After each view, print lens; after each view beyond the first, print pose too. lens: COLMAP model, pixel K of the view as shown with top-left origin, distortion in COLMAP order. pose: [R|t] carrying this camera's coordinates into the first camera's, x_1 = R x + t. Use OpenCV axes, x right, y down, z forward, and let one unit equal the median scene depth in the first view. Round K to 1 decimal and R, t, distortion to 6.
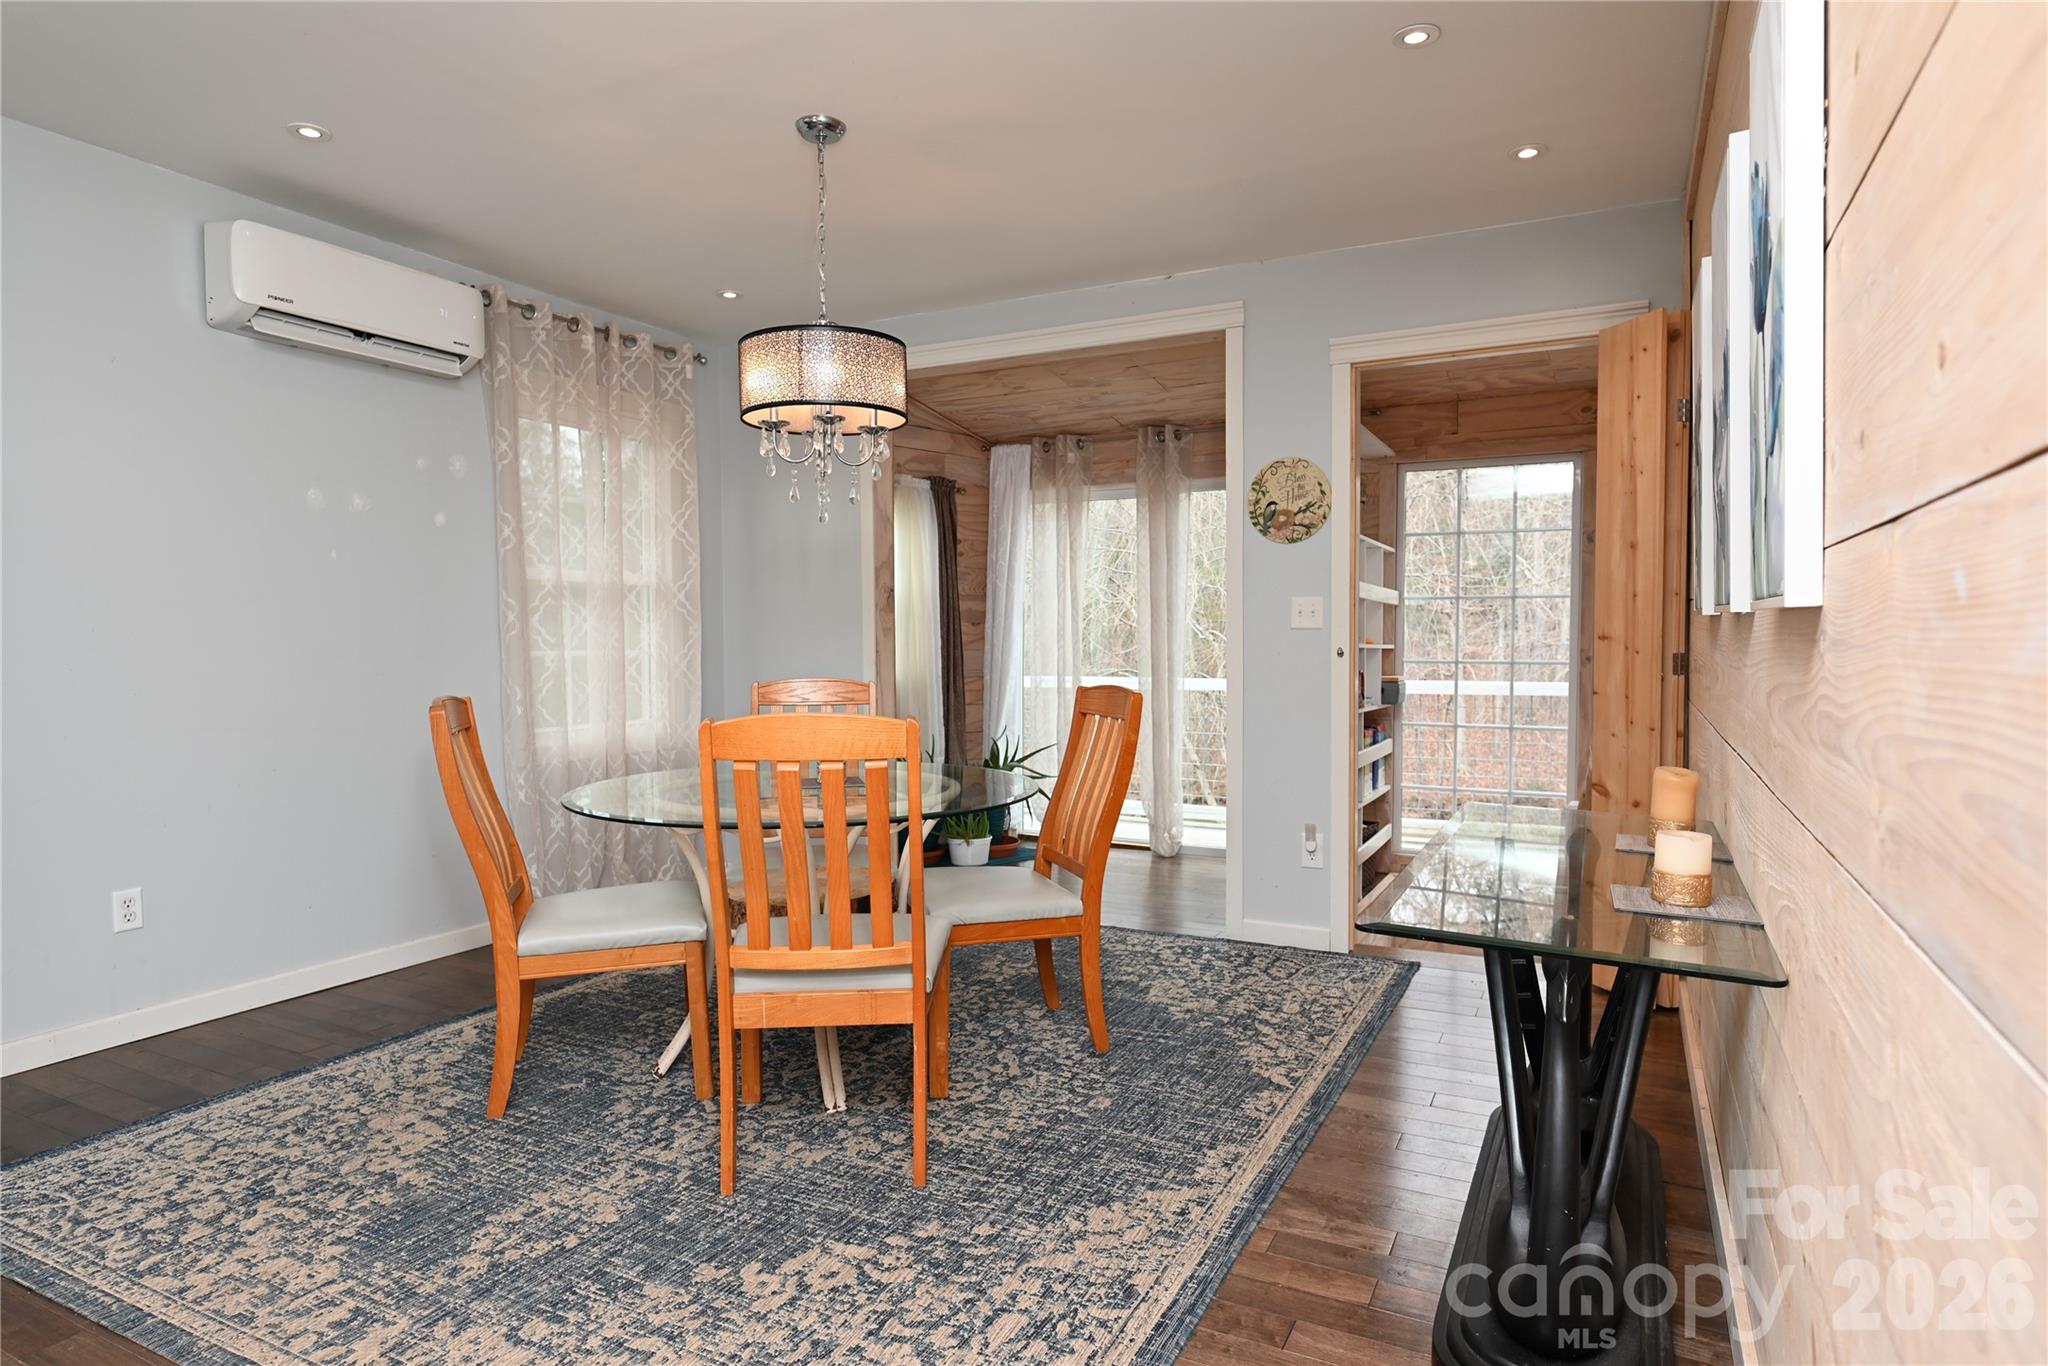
lens RADIAL K [[1149.9, 0, 1041.6], [0, 1149.9, 680.7], [0, 0, 1]] dist [-0.003537, -0.000147]
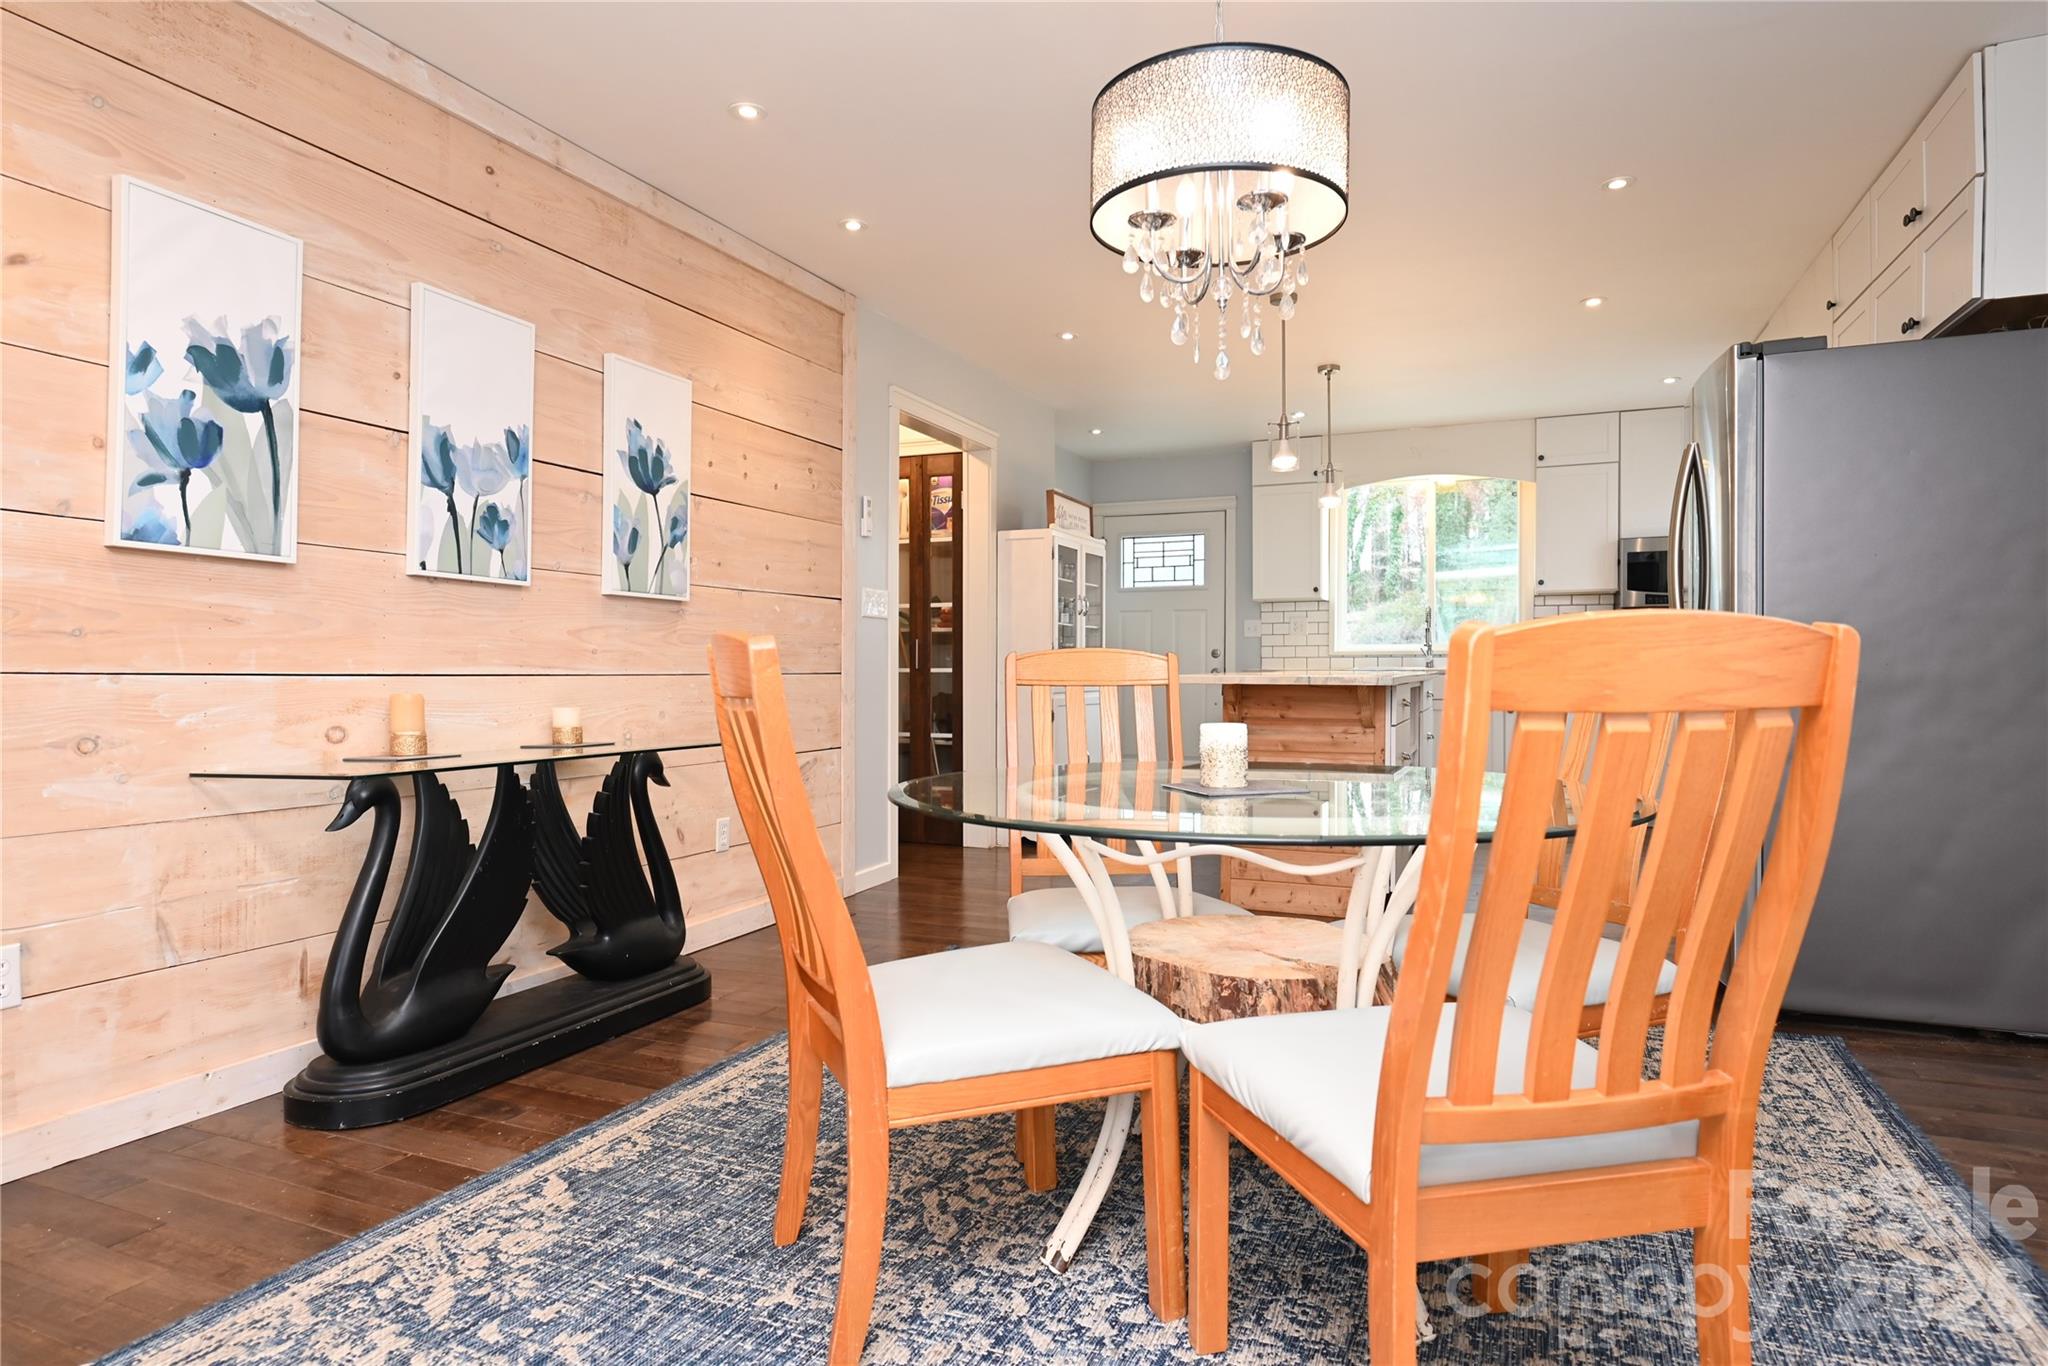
lens RADIAL K [[1150.9, 0, 1029.1], [0, 1150.9, 684.6], [0, 0, 1]] dist [-0.002472, 0.001428]
pose [[-0.998098, 0.005338, -0.061420, -0.047518], [0.002378, 0.998836, 0.048172, 0.004397], [0.061606, 0.047934, -0.996949, 1.894264]]
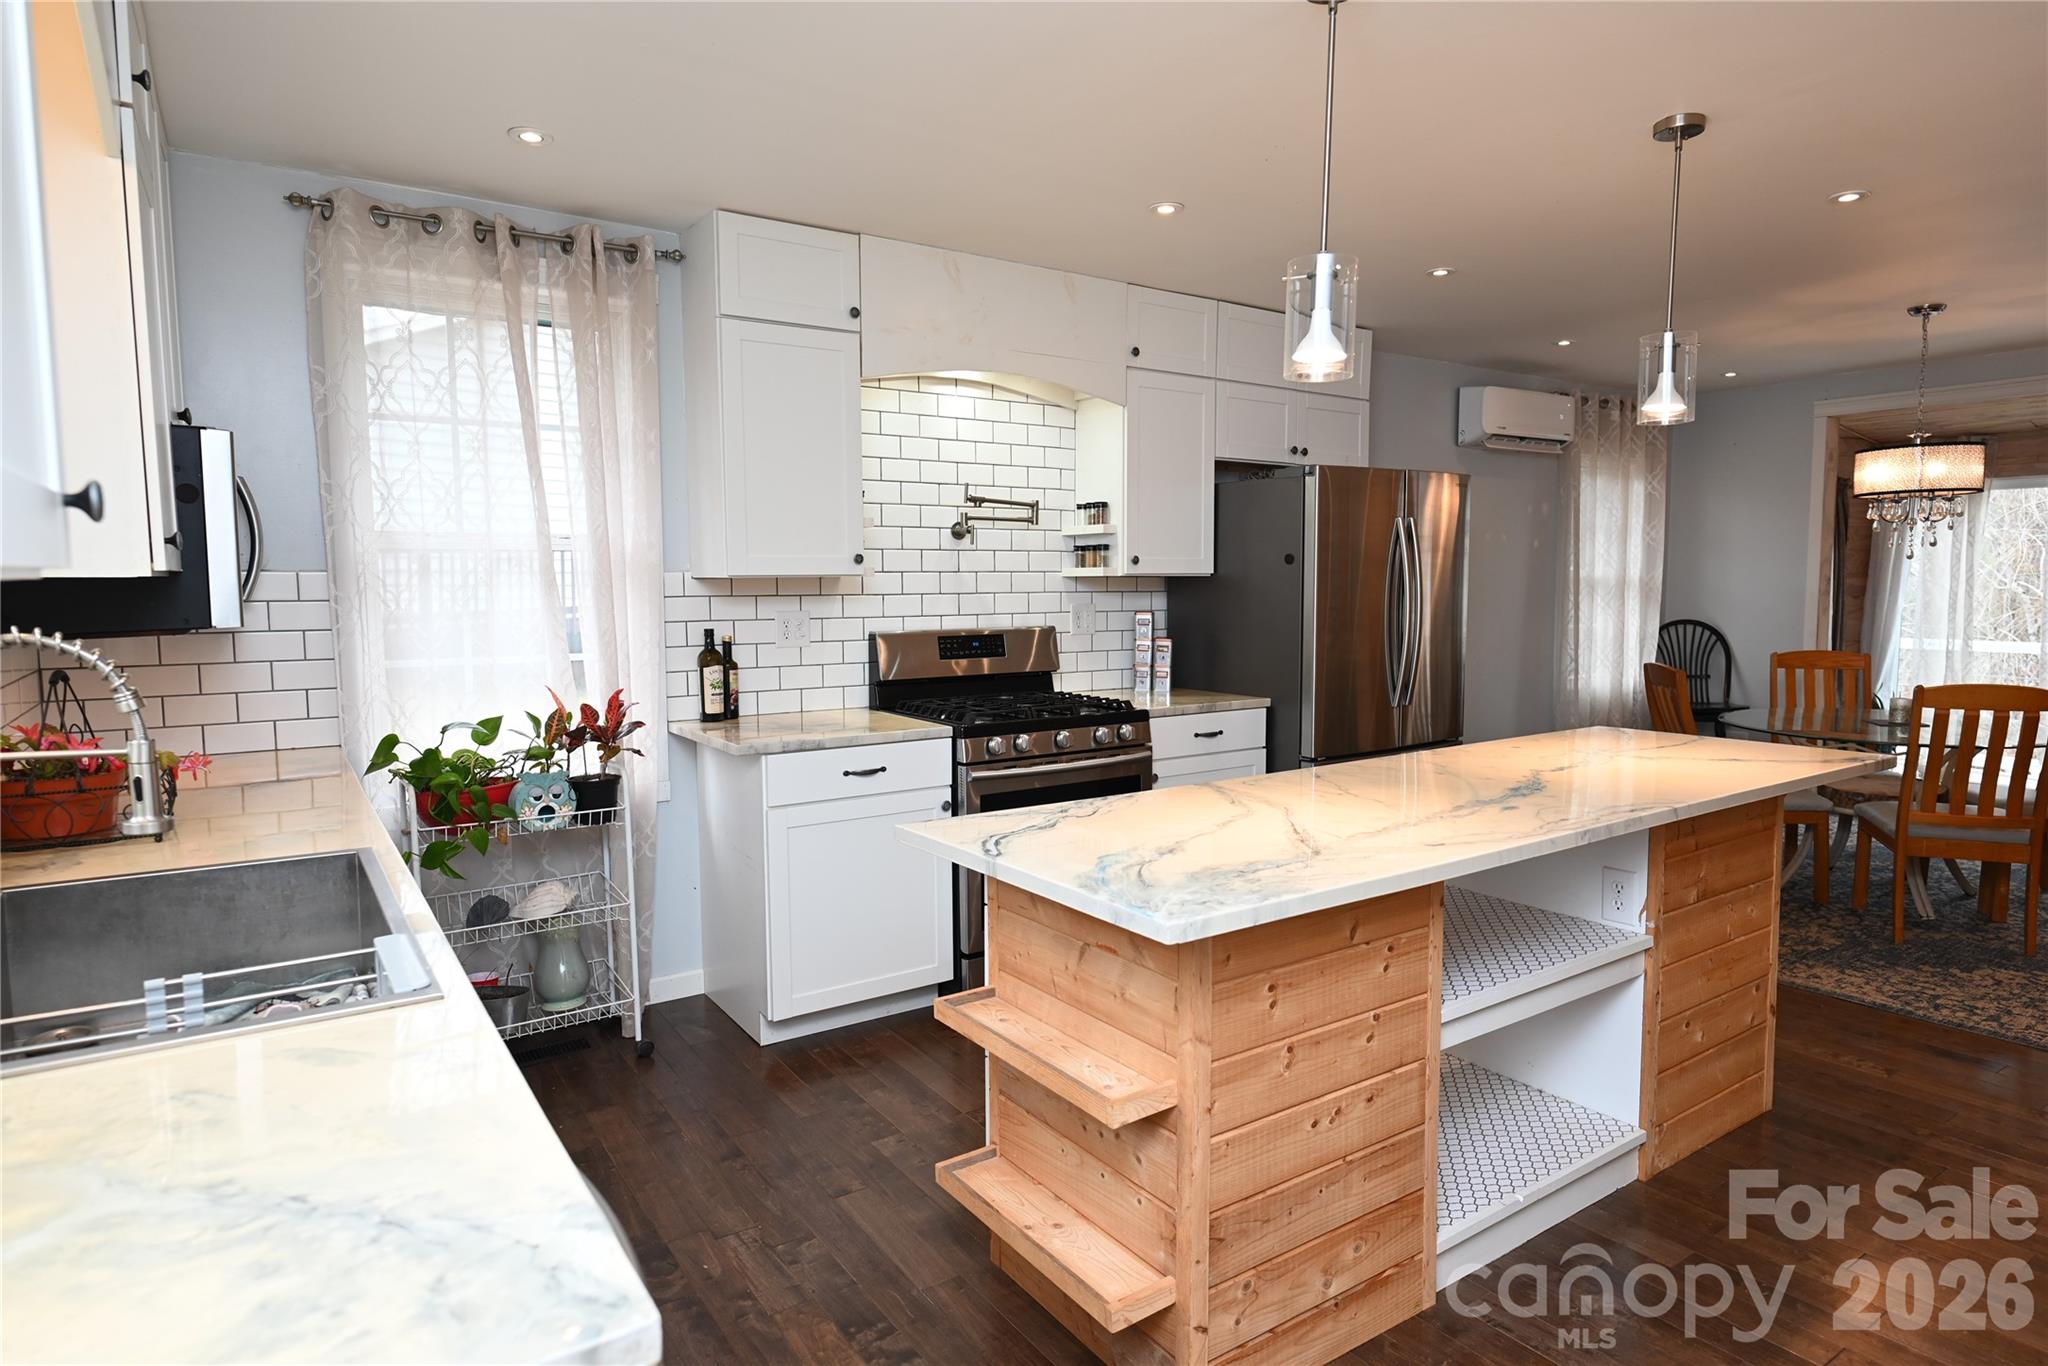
lens RADIAL K [[1150.9, 0, 1029.1], [0, 1150.9, 684.6], [0, 0, 1]] dist [-0.002472, 0.001428]
pose [[0.873988, 0.039262, -0.484358, -0.536593], [-0.010401, 0.998014, 0.062131, -0.057917], [0.485836, -0.049264, 0.872661, -1.101546]]
